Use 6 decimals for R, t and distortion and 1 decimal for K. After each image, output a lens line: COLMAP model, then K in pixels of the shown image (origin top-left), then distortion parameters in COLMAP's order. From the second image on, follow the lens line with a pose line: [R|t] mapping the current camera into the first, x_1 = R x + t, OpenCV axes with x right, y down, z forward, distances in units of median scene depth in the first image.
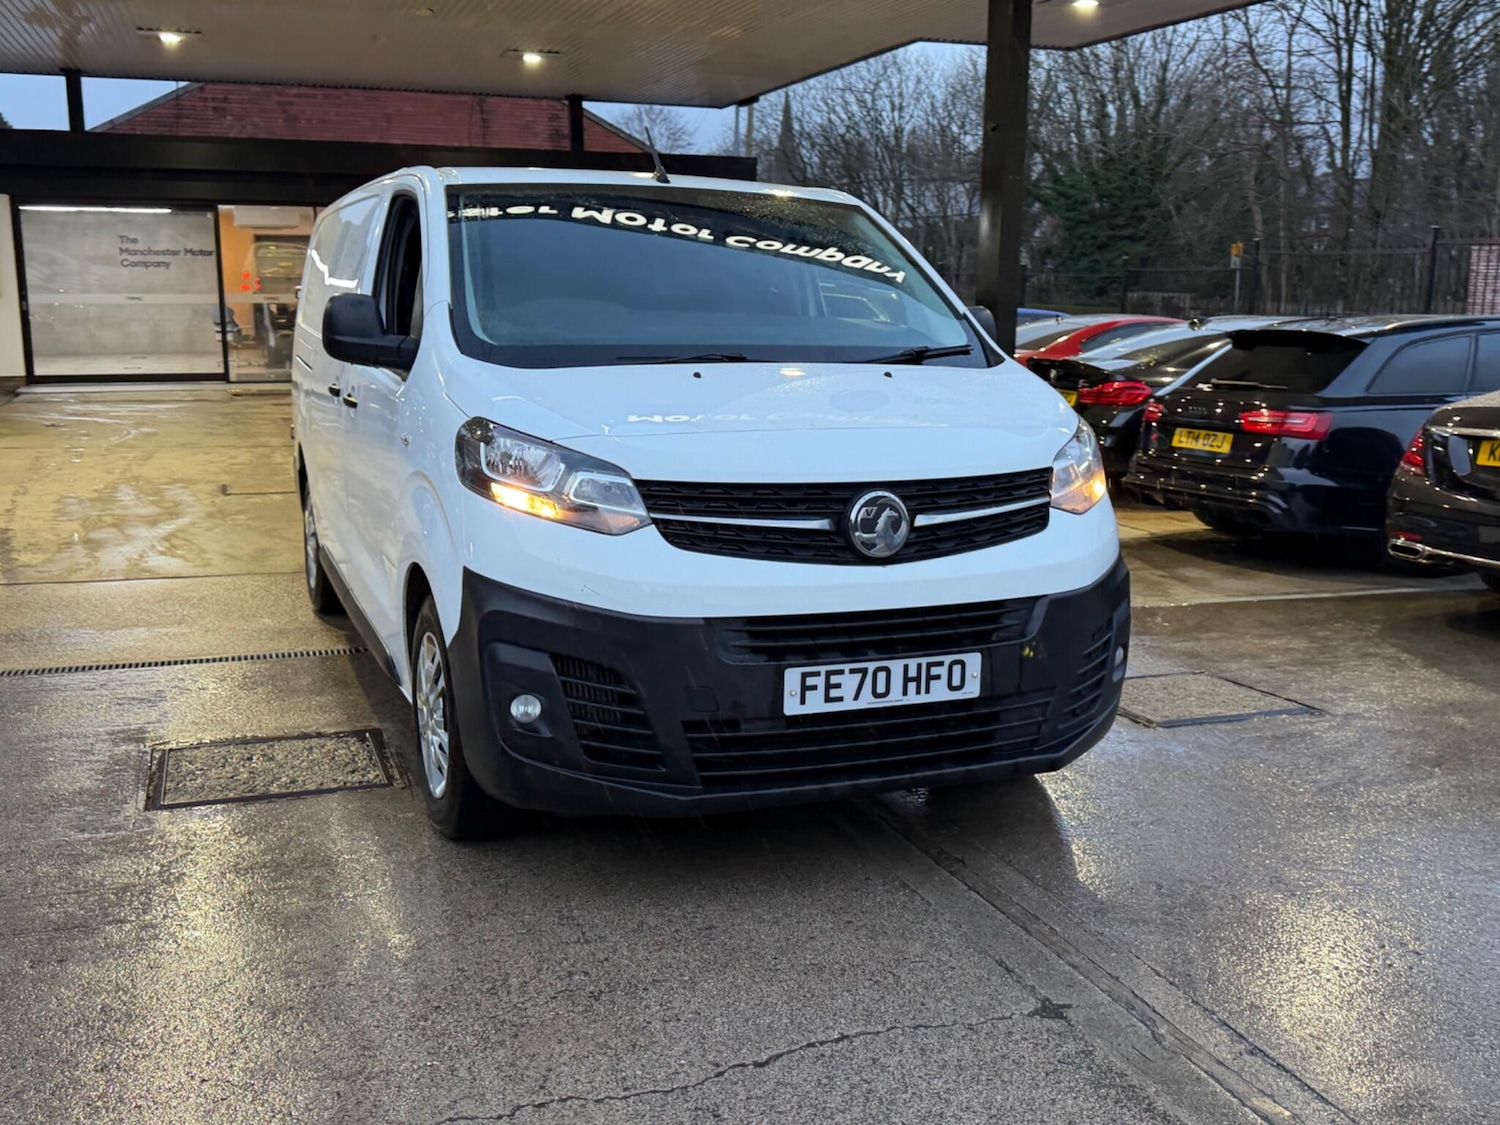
lens RADIAL K [[1458.7, 0, 744.7], [0, 1458.7, 562.5], [0, 0, 1]] dist [0.151634, -0.294192]
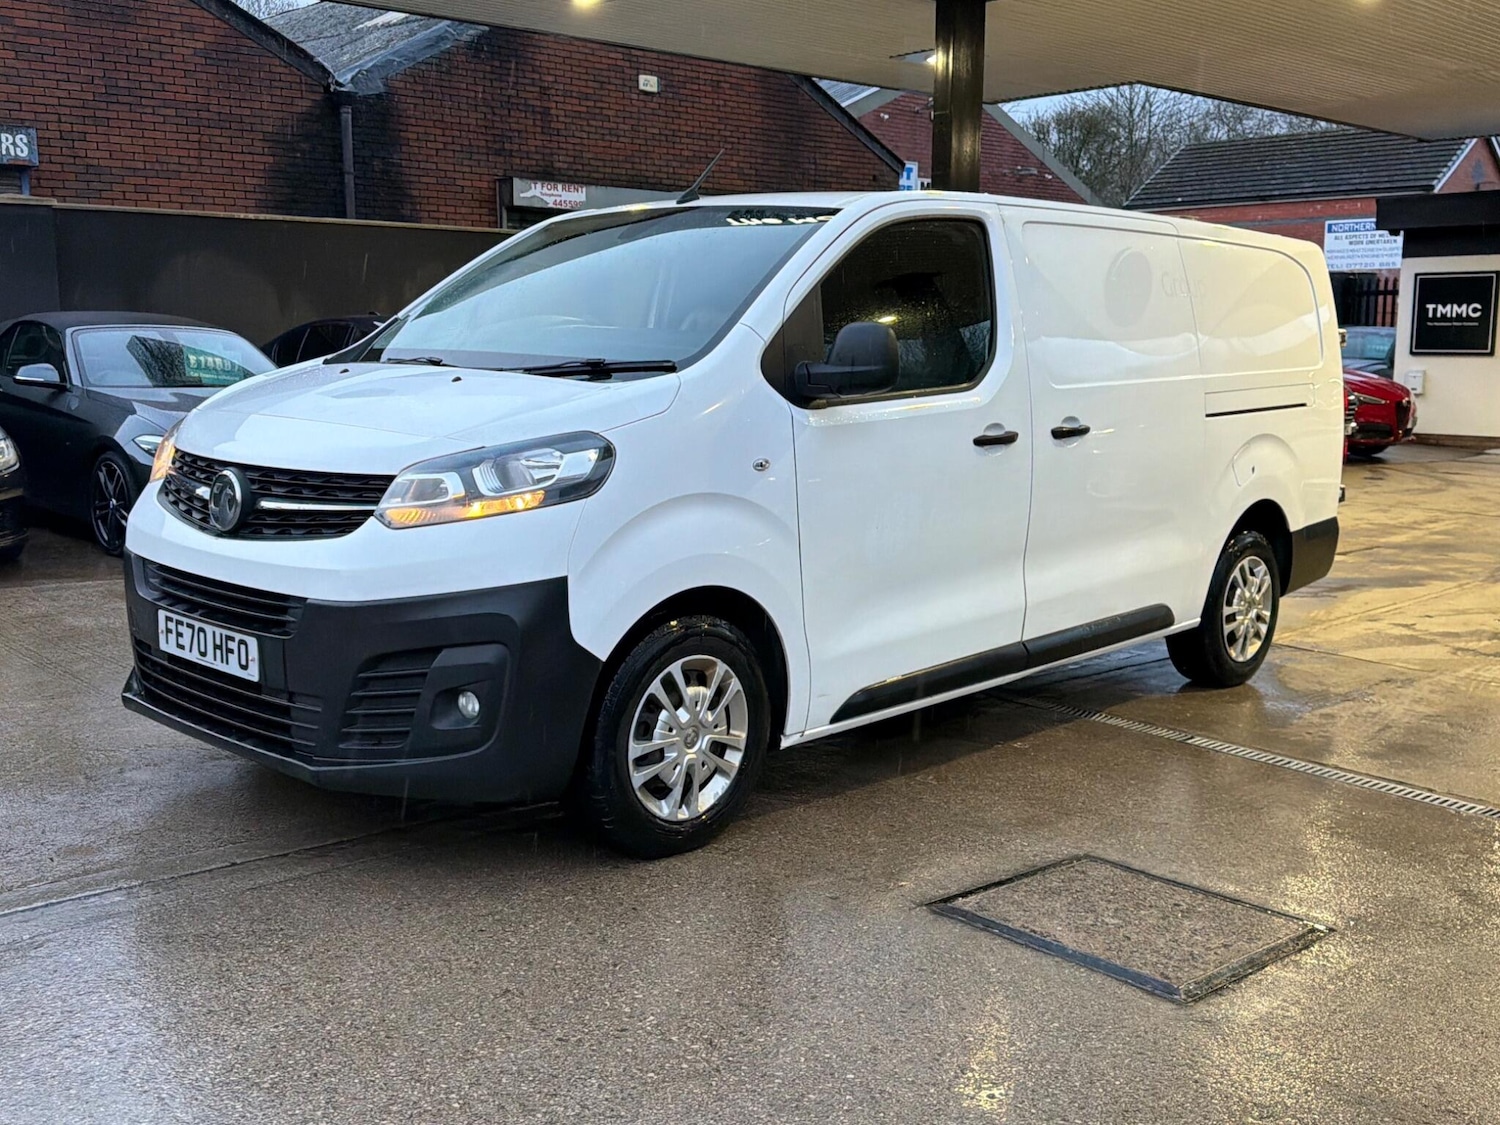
lens RADIAL K [[1458.7, 0, 744.7], [0, 1458.7, 562.5], [0, 0, 1]] dist [0.151634, -0.294192]
pose [[0.422330, 0.133068, -0.896622, 1.201506], [-0.175322, 0.982479, 0.063229, -0.113717], [0.889325, 0.130494, 0.438260, 0.827272]]
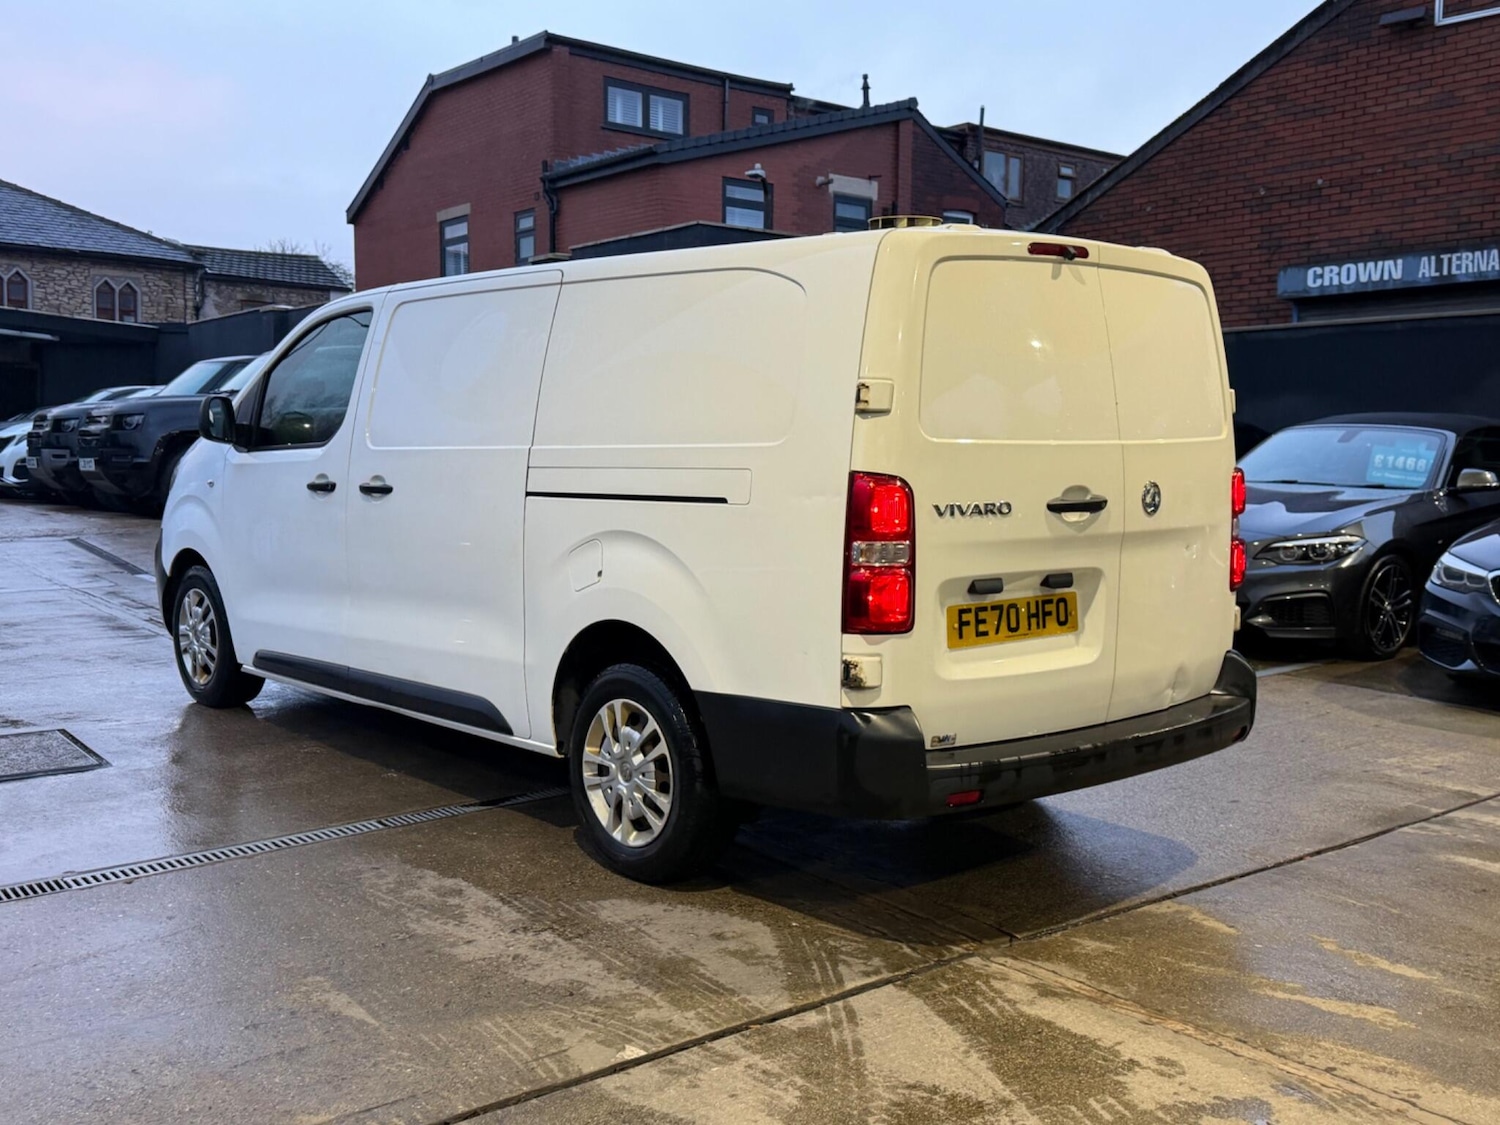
lens RADIAL K [[1464.6, 0, 738.9], [0, 1464.6, 559.2], [0, 0, 1]] dist [0.140064, -0.268349]
pose [[-0.935667, 0.010052, -0.352741, 0.256222], [-0.084621, 0.964037, 0.251935, -0.546805], [0.342588, 0.265576, -0.901167, 3.212655]]
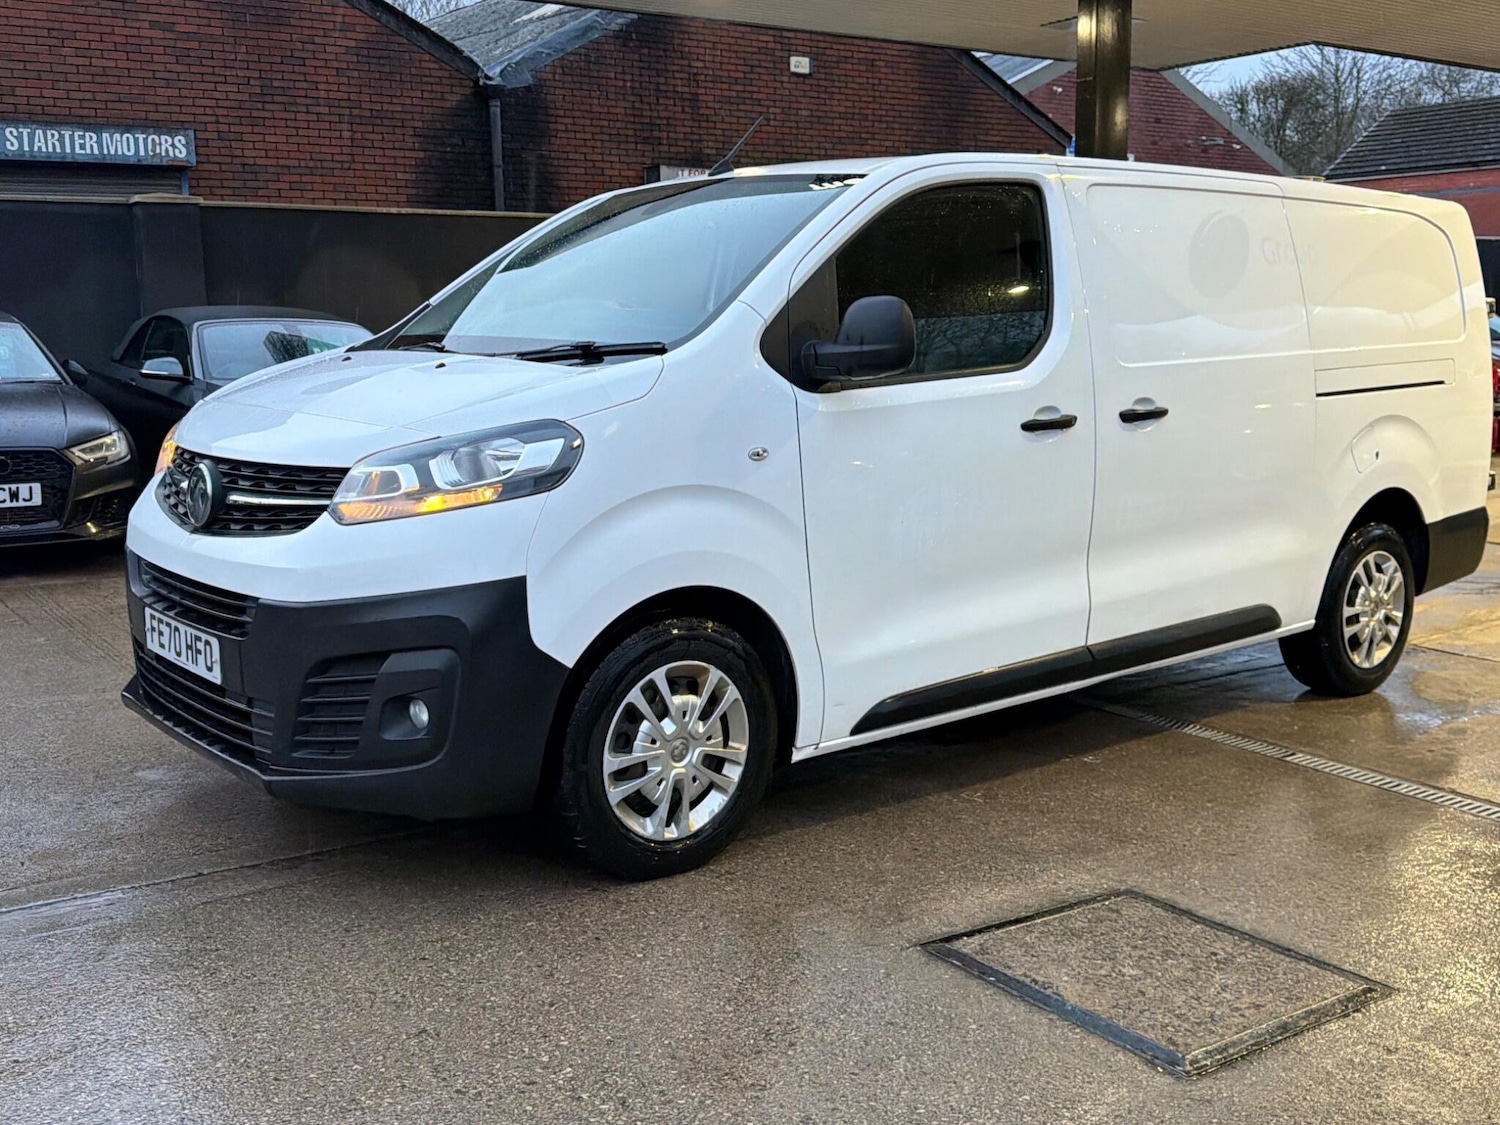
lens RADIAL K [[1461.8, 0, 744.9], [0, 1461.8, 544.6], [0, 0, 1]] dist [0.152452, -0.304934]
pose [[0.305086, 0.130977, -0.943275, 1.171210], [-0.168095, 0.982351, 0.082036, -0.138303], [0.937372, 0.133532, 0.321719, 0.983089]]
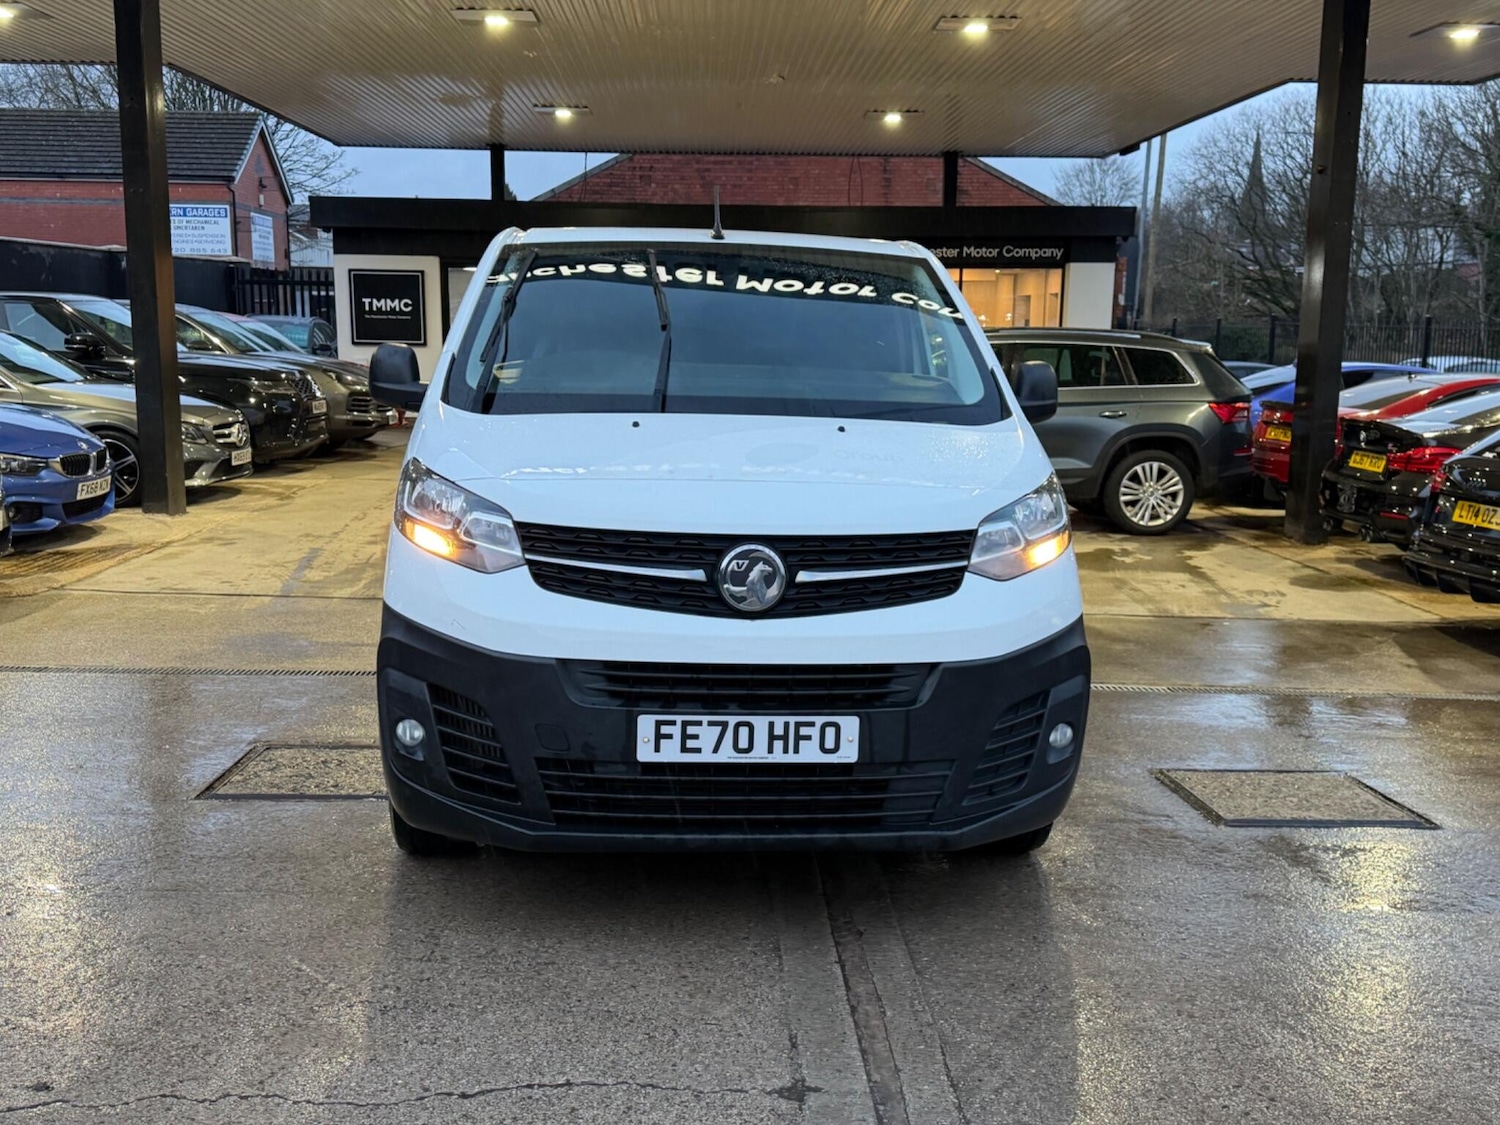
lens RADIAL K [[1450.6, 0, 723.4], [0, 1450.6, 563.8], [0, 0, 1]] dist [0.150138, -0.285842]
pose [[0.952756, 0.053805, -0.298932, 0.351408], [-0.063671, 0.997698, -0.023355, -0.010926], [0.296987, 0.041285, 0.953989, 0.050736]]
